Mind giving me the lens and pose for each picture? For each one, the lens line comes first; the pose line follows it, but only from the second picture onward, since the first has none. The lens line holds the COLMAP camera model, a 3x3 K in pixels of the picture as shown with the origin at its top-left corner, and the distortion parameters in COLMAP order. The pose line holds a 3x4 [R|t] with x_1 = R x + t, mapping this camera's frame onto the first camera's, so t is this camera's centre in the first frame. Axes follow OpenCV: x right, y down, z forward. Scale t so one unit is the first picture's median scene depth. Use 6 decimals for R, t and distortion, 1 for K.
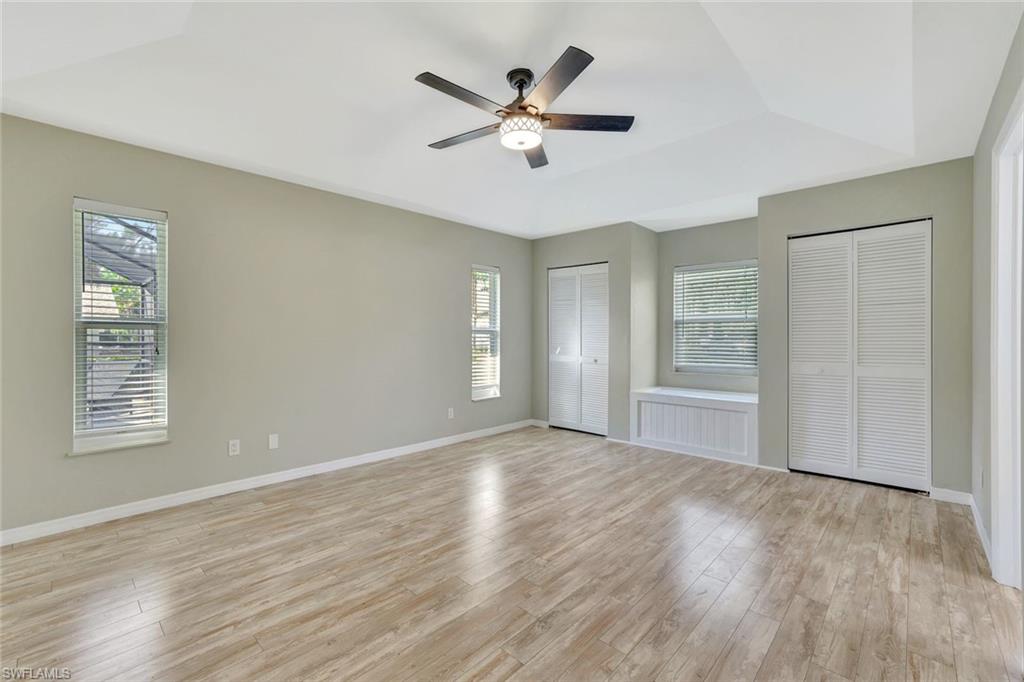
lens RADIAL K [[438.0, 0, 511.8], [0, 438.0, 338.7], [0, 0, 1]] dist [-0.012538, 0.000926]
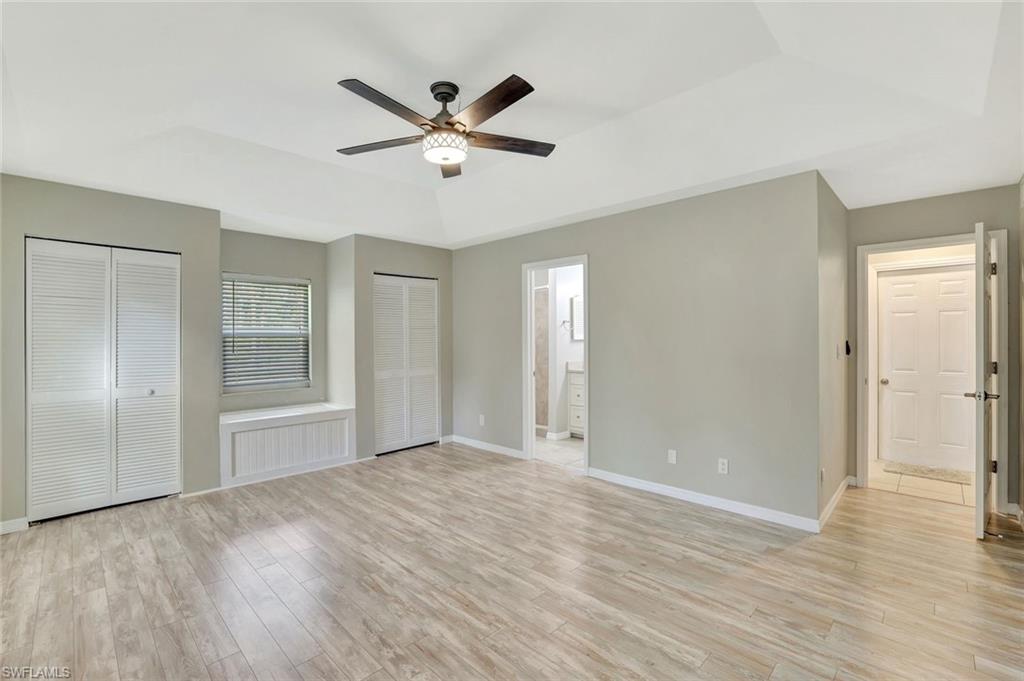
lens RADIAL K [[438.0, 0, 513.0], [0, 438.0, 340.1], [0, 0, 1]] dist [-0.012538, 0.000926]
pose [[0.025373, -0.001413, 0.999677, -0.761395], [0.007685, 0.999970, 0.001219, -0.043298], [-0.999649, 0.007651, 0.025384, 0.672617]]
